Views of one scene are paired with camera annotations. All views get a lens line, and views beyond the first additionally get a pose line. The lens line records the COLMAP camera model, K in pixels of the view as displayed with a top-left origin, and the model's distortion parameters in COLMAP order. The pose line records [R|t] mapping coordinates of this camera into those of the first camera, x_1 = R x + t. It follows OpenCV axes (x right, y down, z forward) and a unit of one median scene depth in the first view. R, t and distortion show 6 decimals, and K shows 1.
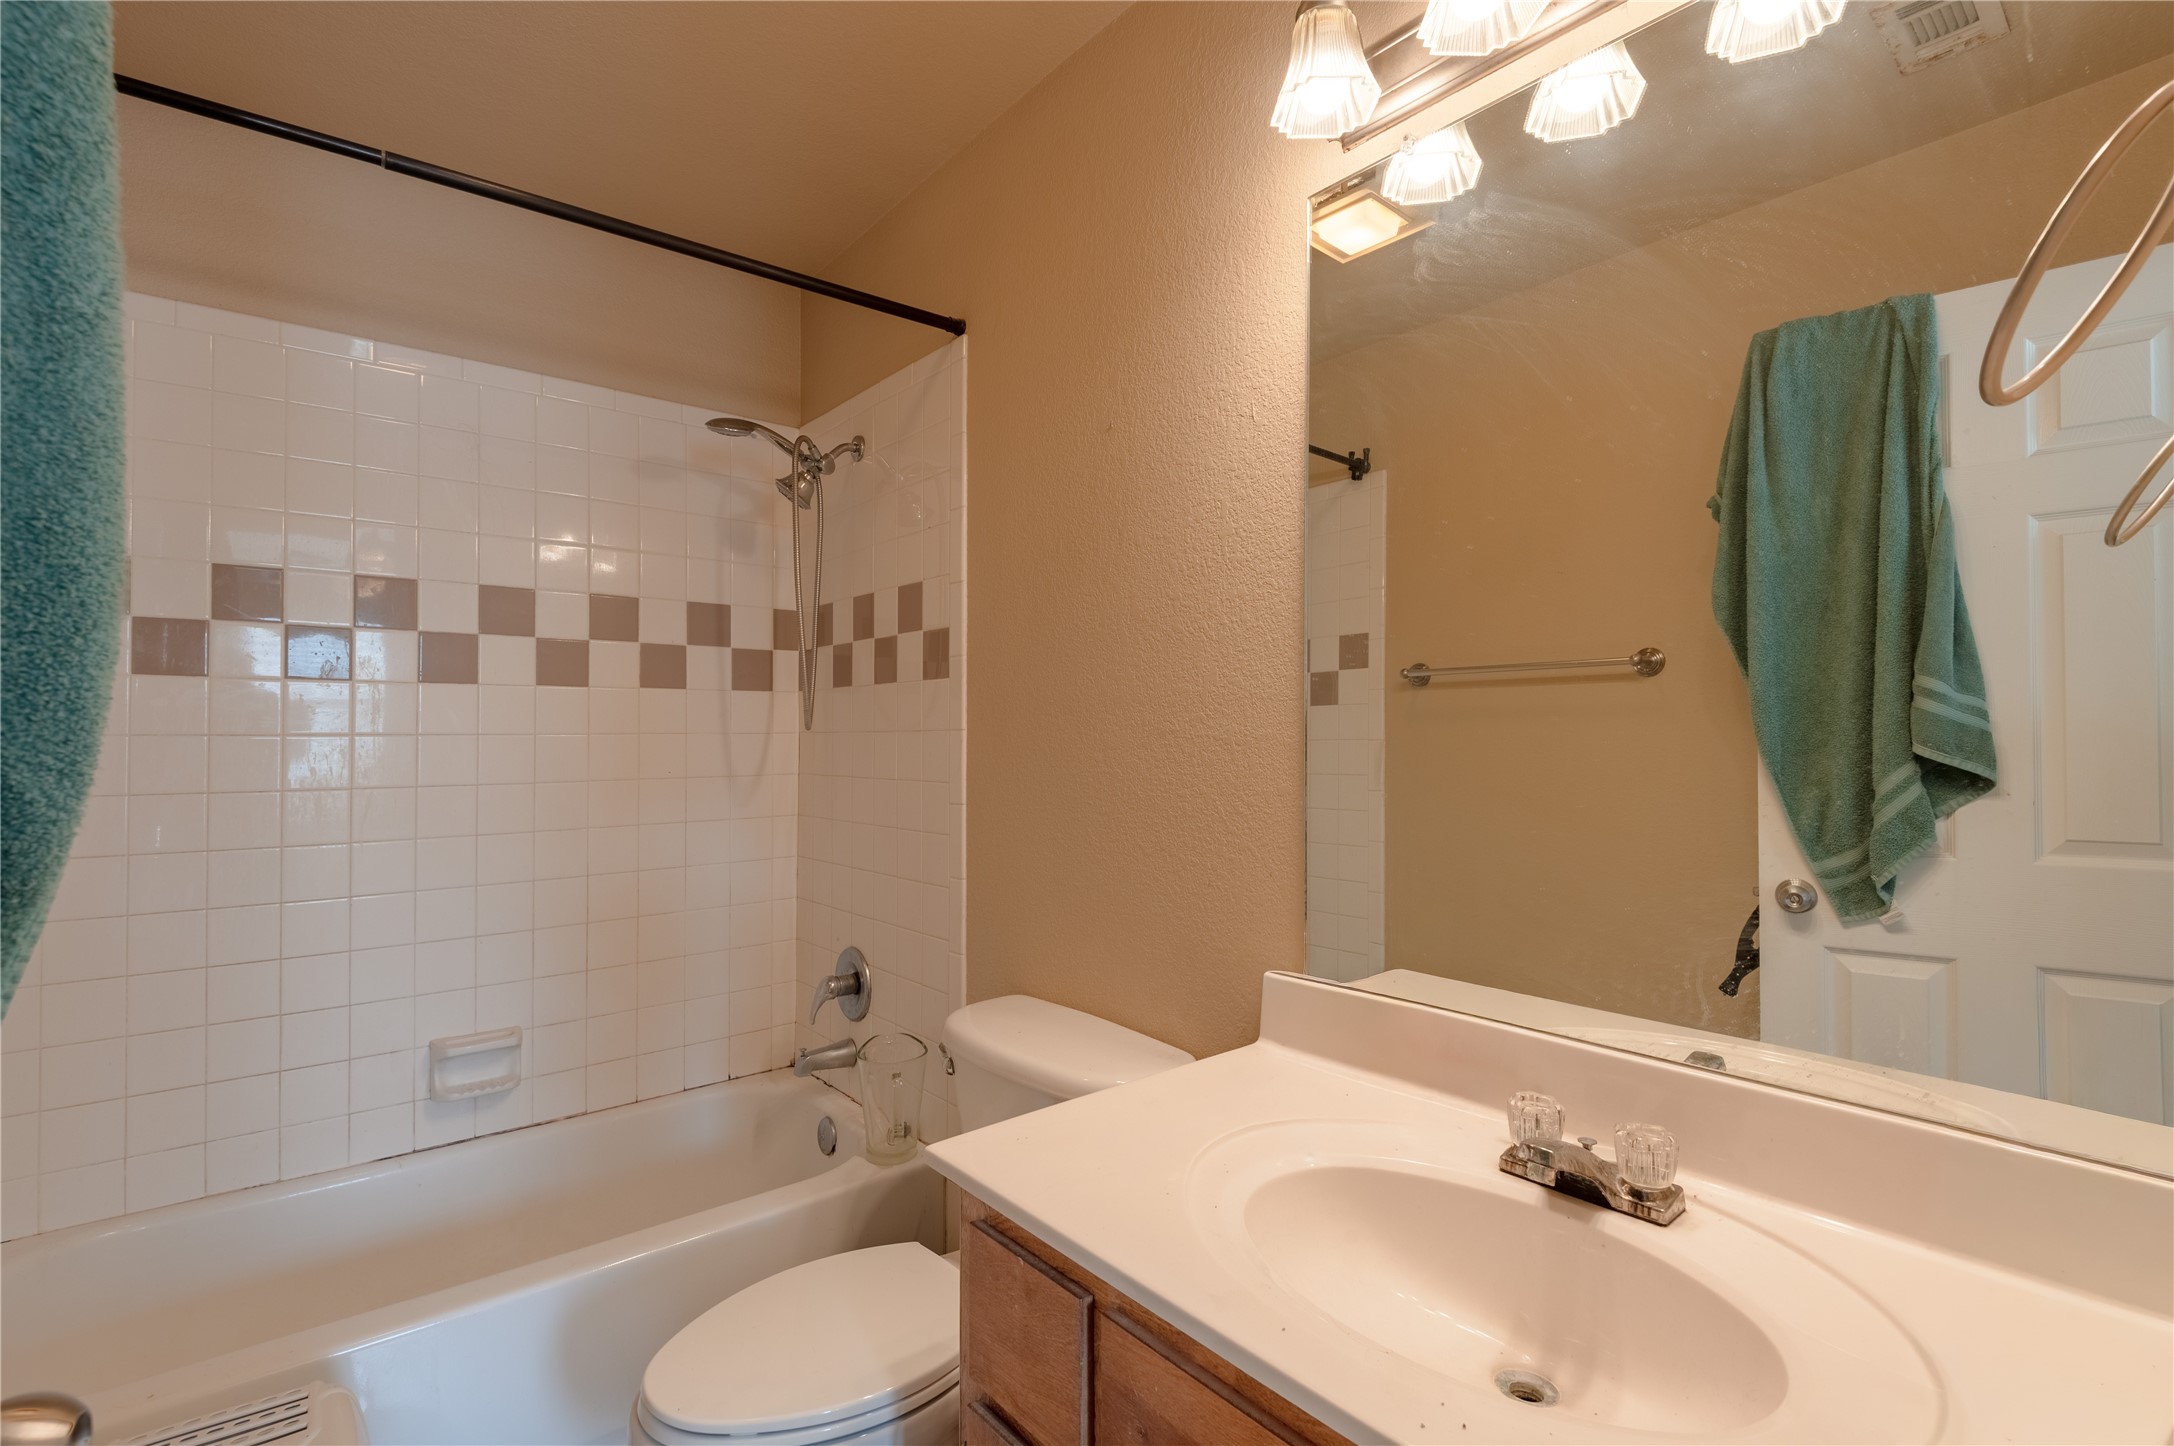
lens RADIAL K [[1012.8, 0, 1094.8], [0, 1012.8, 732.9], [0, 0, 1]] dist [-0.011064, -0.005893]
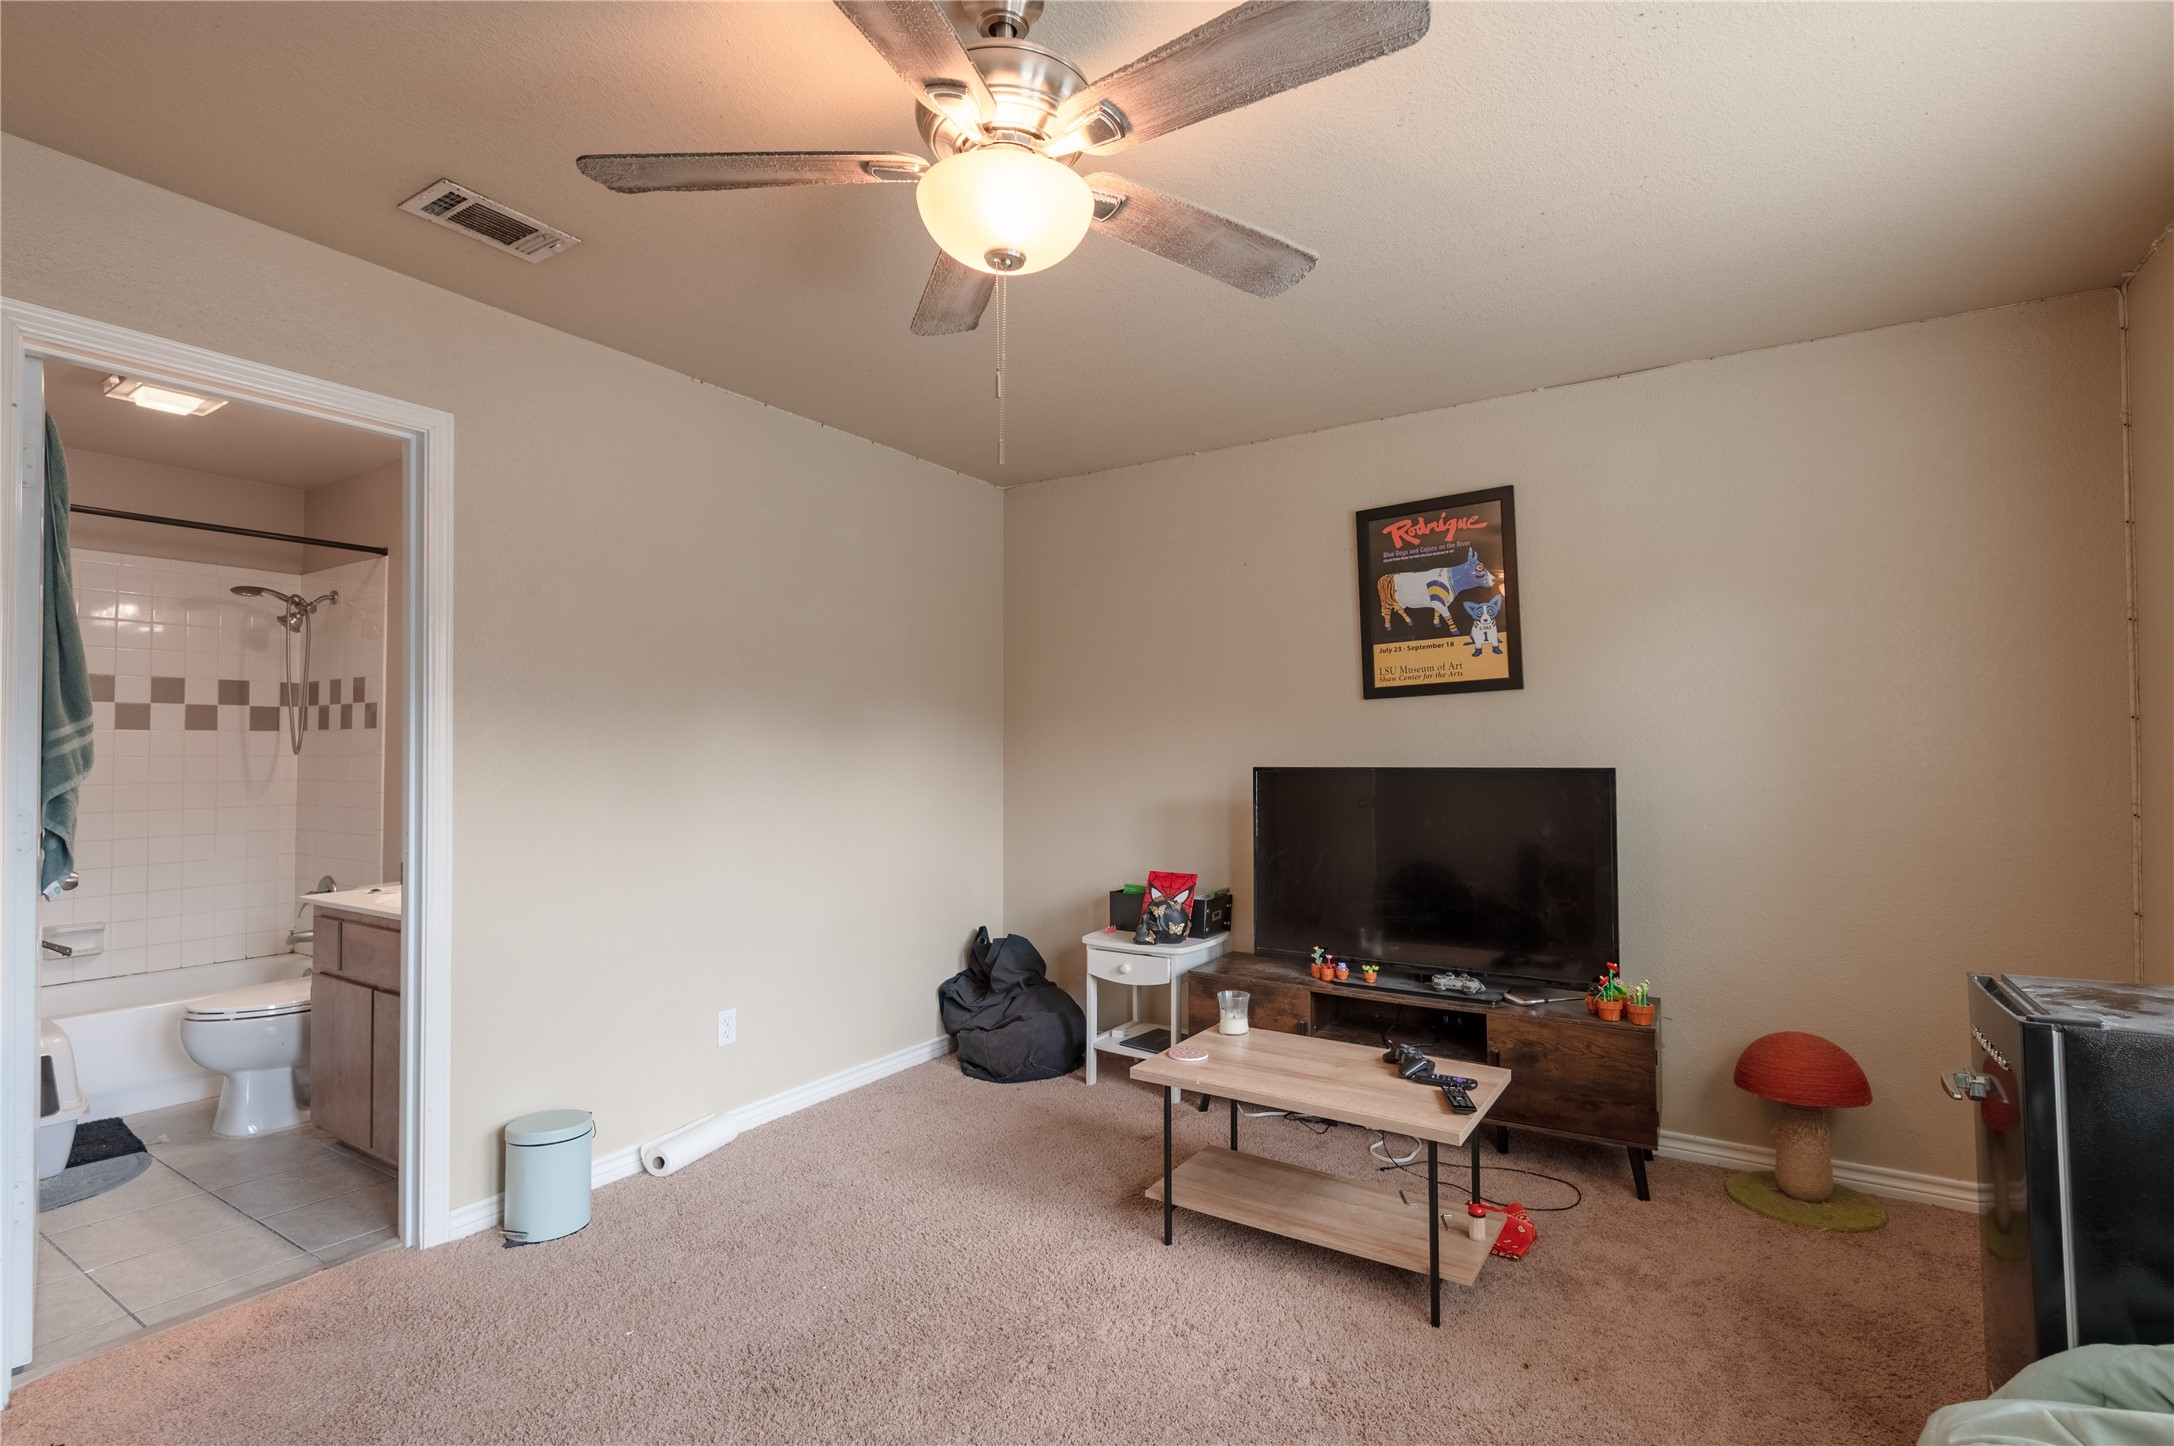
lens RADIAL K [[1012.8, 0, 1098.3], [0, 1012.8, 726.8], [0, 0, 1]] dist [-0.011064, -0.005893]
pose [[0.946948, 0.005240, 0.321345, 0.482929], [0.000768, 0.999827, -0.018567, -0.017562], [-0.321386, 0.017829, 0.946780, -1.127558]]
